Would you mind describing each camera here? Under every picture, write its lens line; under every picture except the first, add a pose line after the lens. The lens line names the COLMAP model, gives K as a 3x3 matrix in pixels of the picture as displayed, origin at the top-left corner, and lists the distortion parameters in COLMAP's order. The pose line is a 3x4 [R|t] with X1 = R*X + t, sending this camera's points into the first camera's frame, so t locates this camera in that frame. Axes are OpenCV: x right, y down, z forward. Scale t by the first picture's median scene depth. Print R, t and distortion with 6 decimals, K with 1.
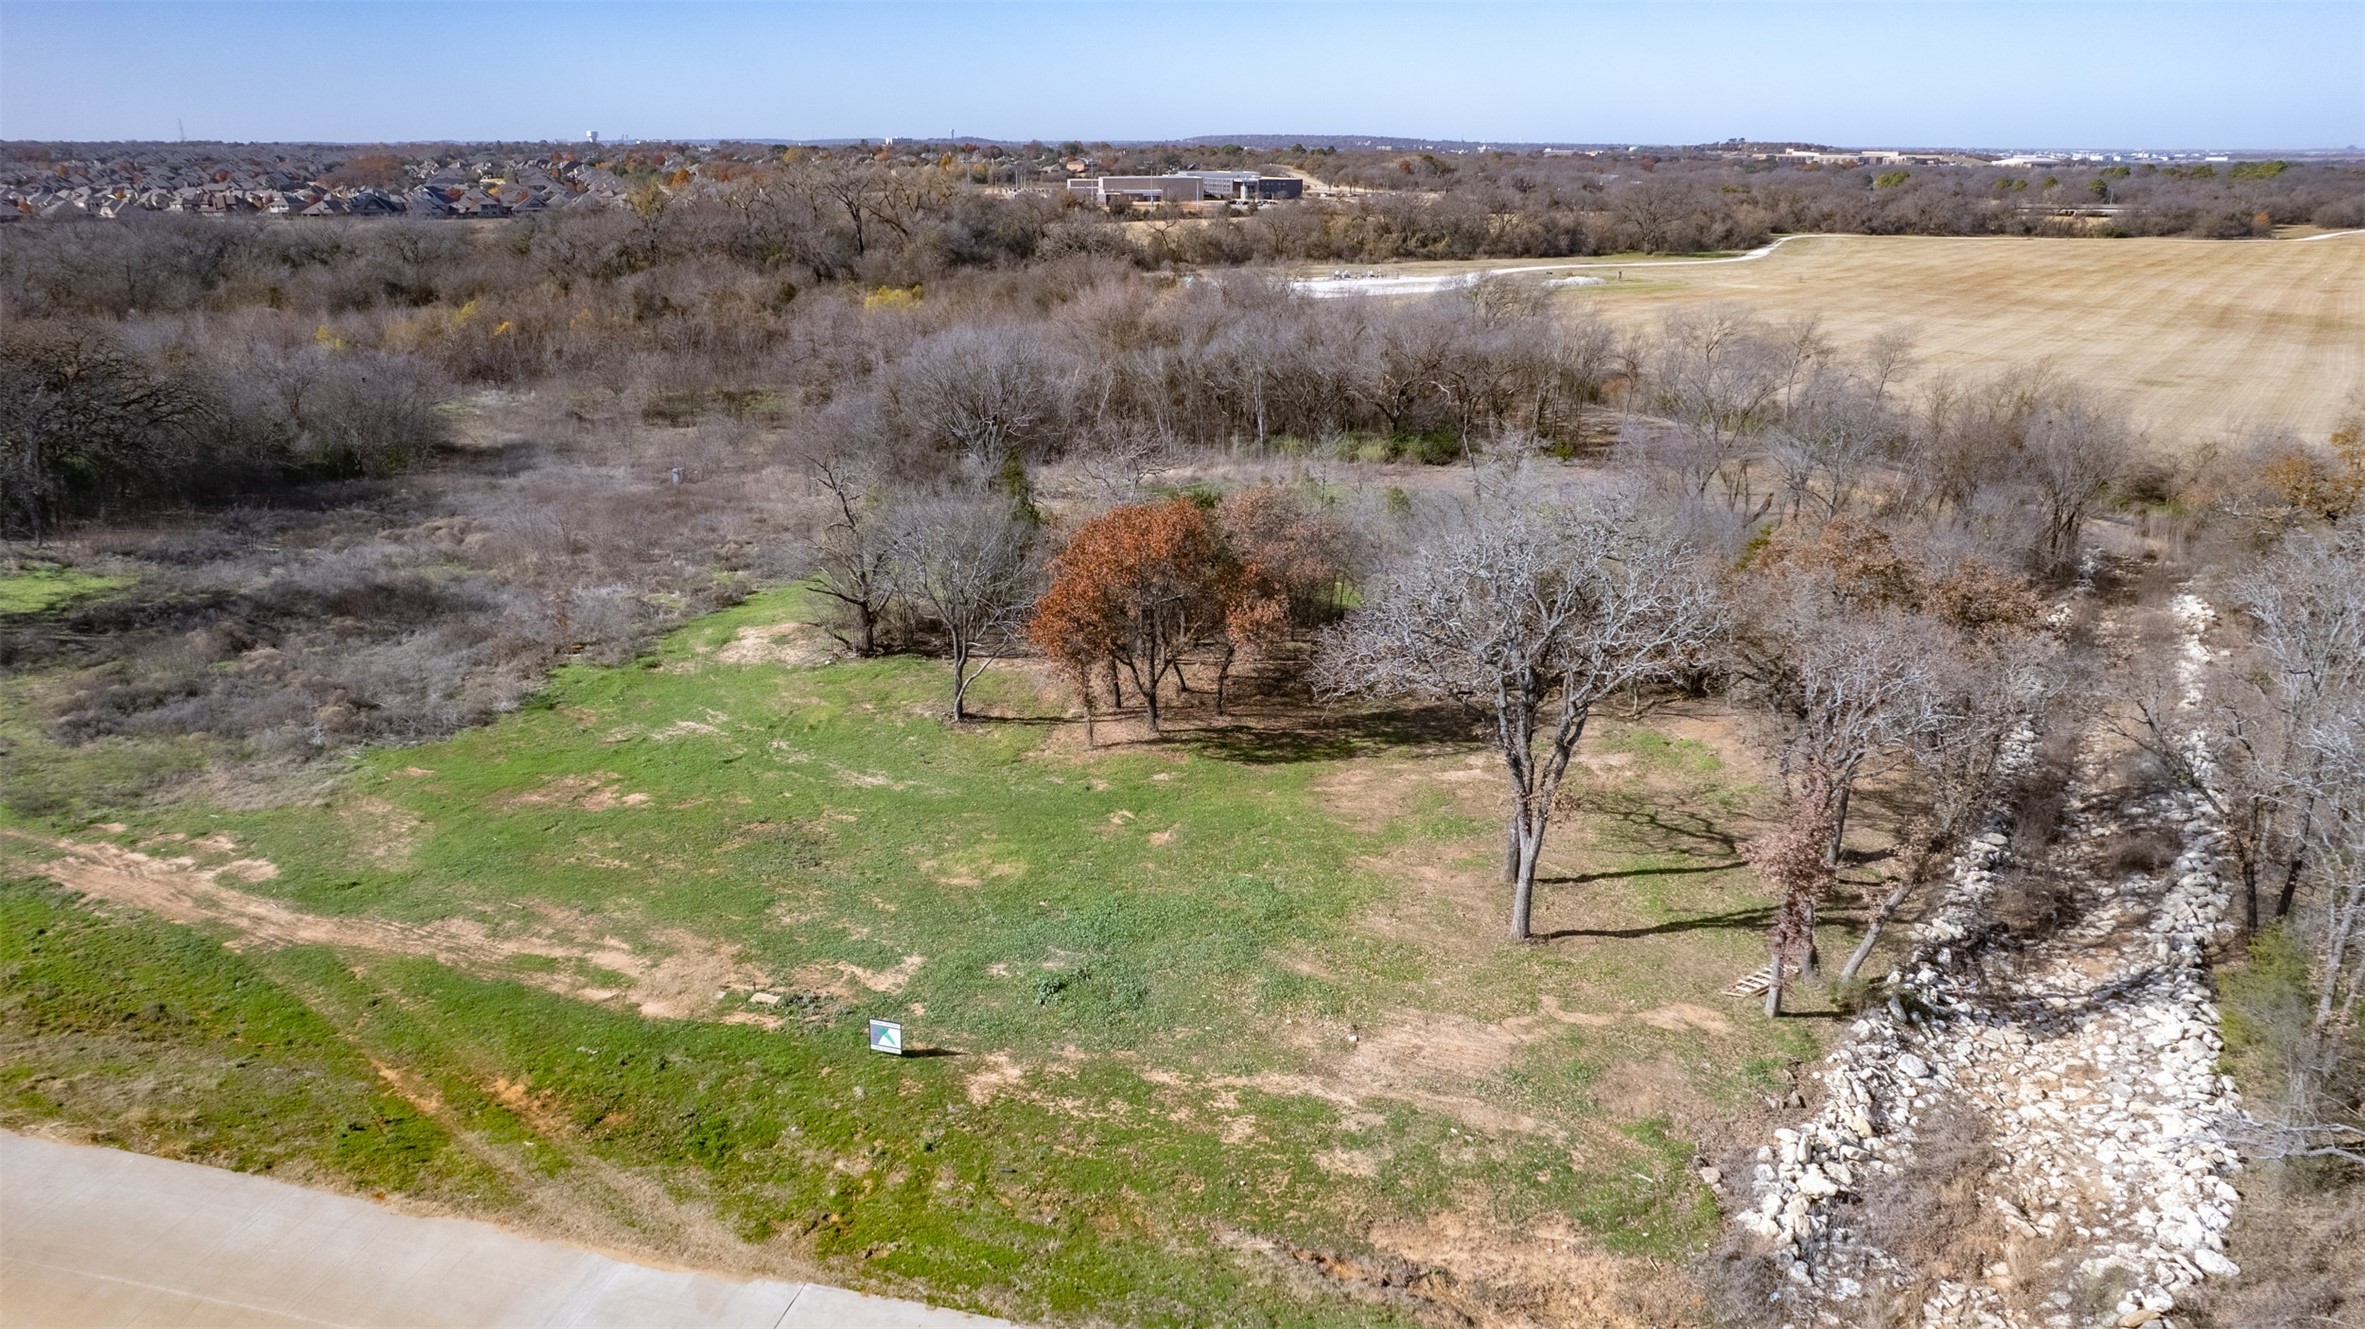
lens RADIAL K [[1511.4, 0, 1219.2], [0, 1511.4, 655.5], [0, 0, 1]] dist [-0.069095, 0.062518]
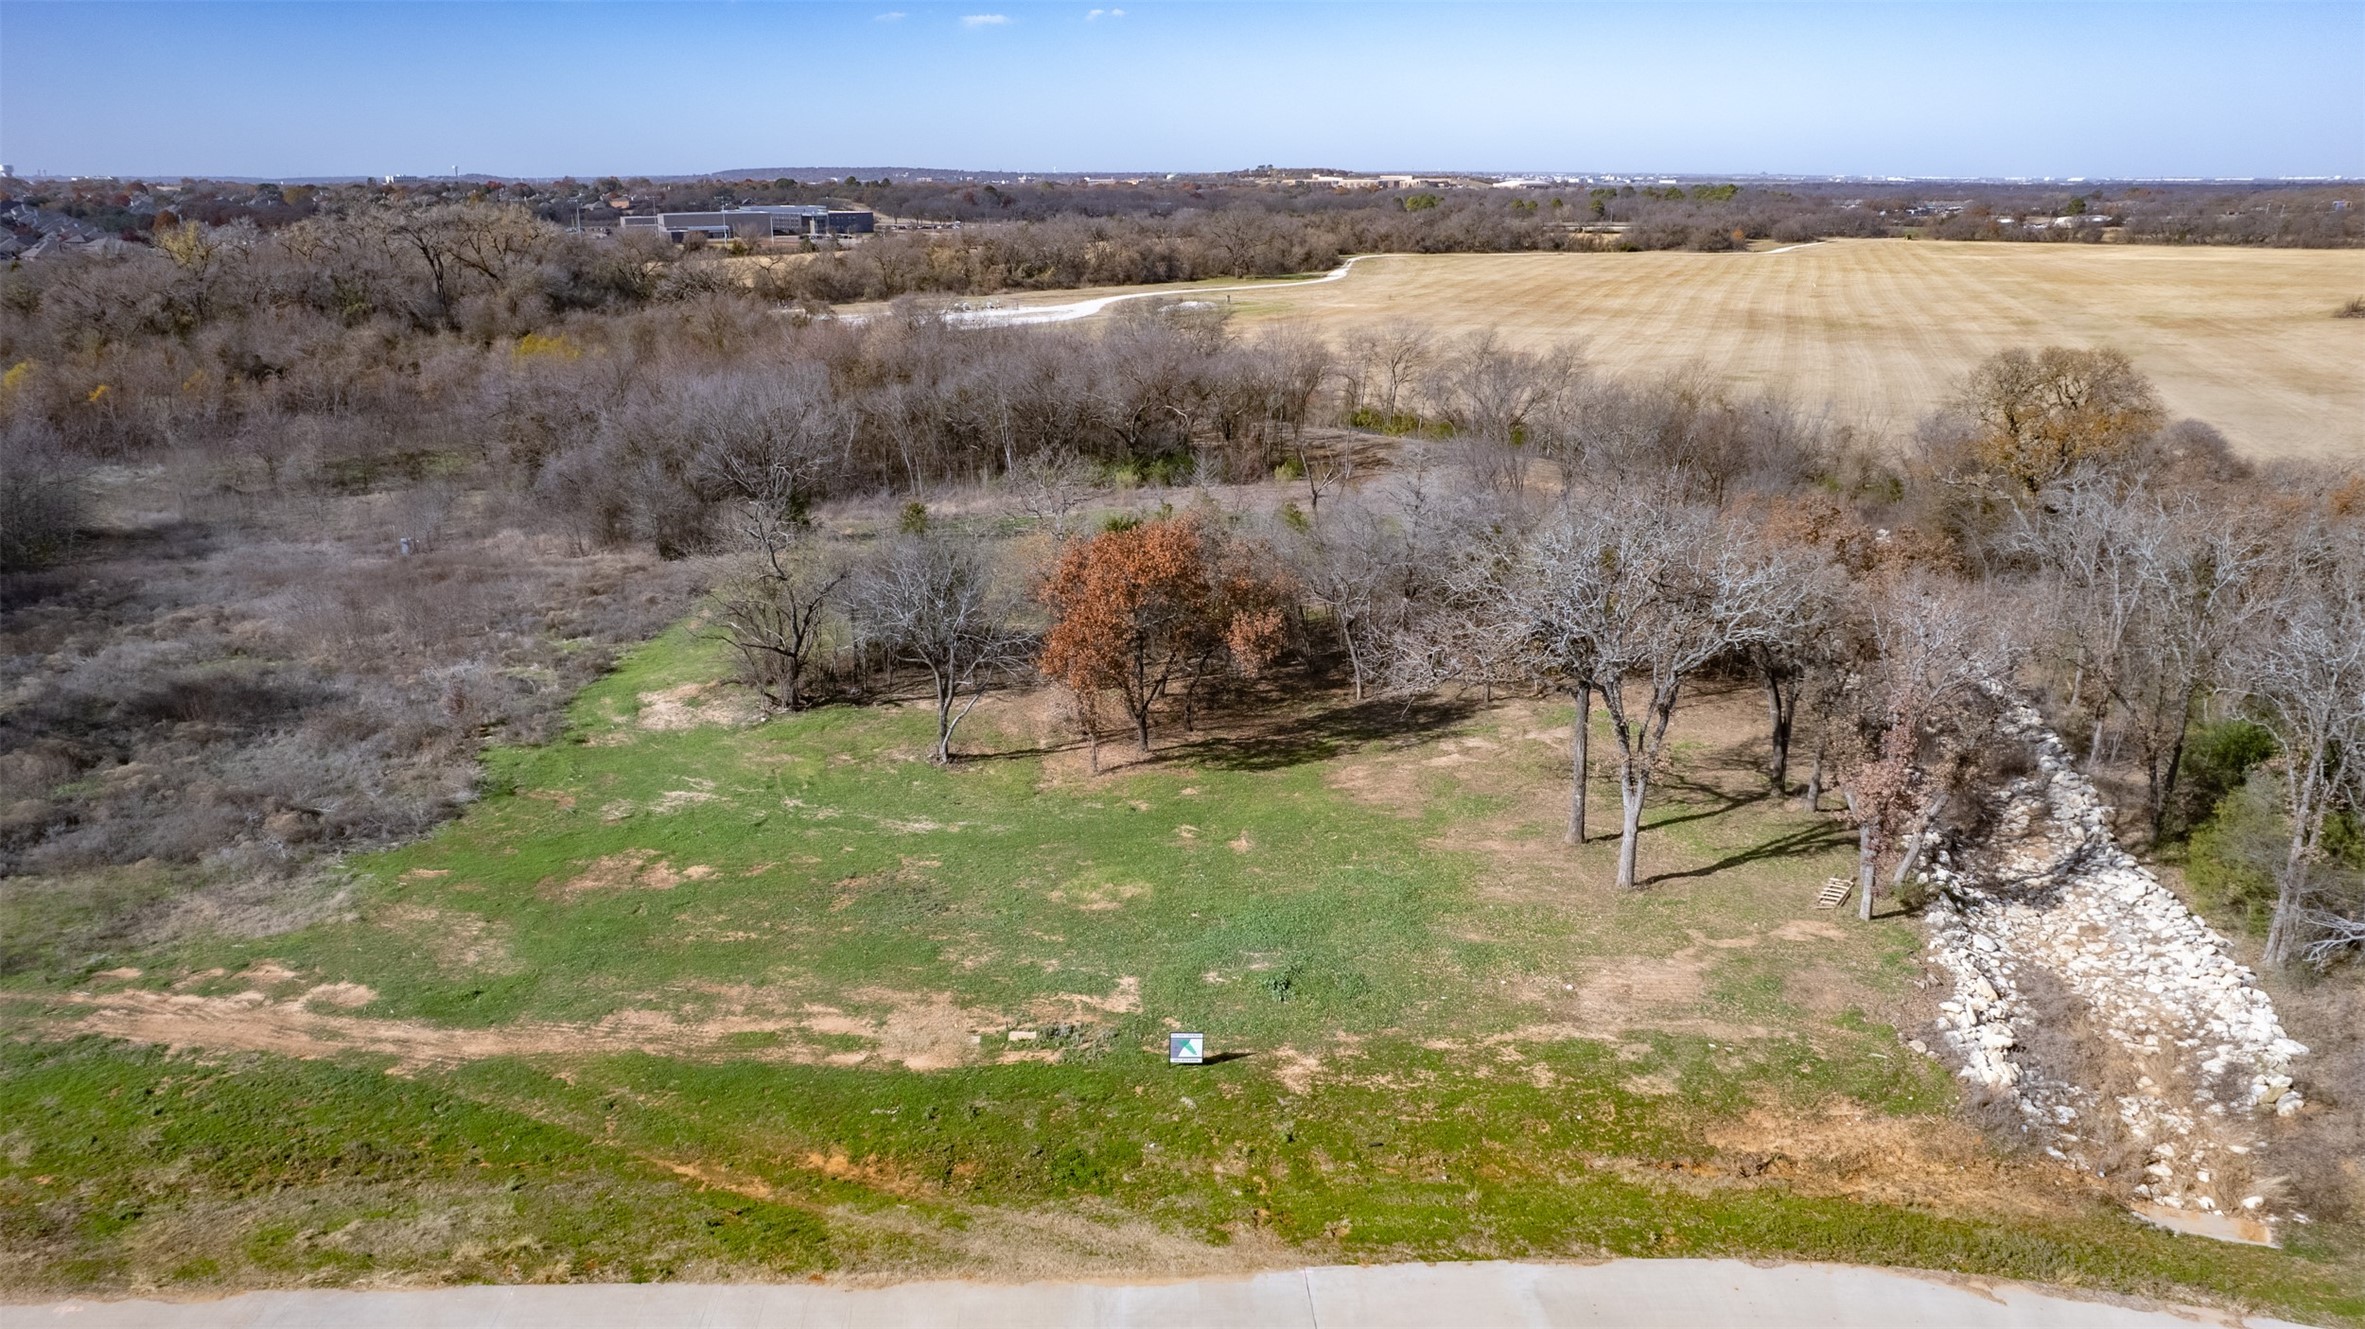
lens RADIAL K [[1511.4, 0, 1198.7], [0, 1511.4, 681.5], [0, 0, 1]] dist [-0.069095, 0.062518]
pose [[0.961951, -0.091750, 0.257358, -0.260253], [0.092470, 0.995672, 0.009331, -0.003188], [-0.257100, 0.014822, 0.966271, -0.002602]]
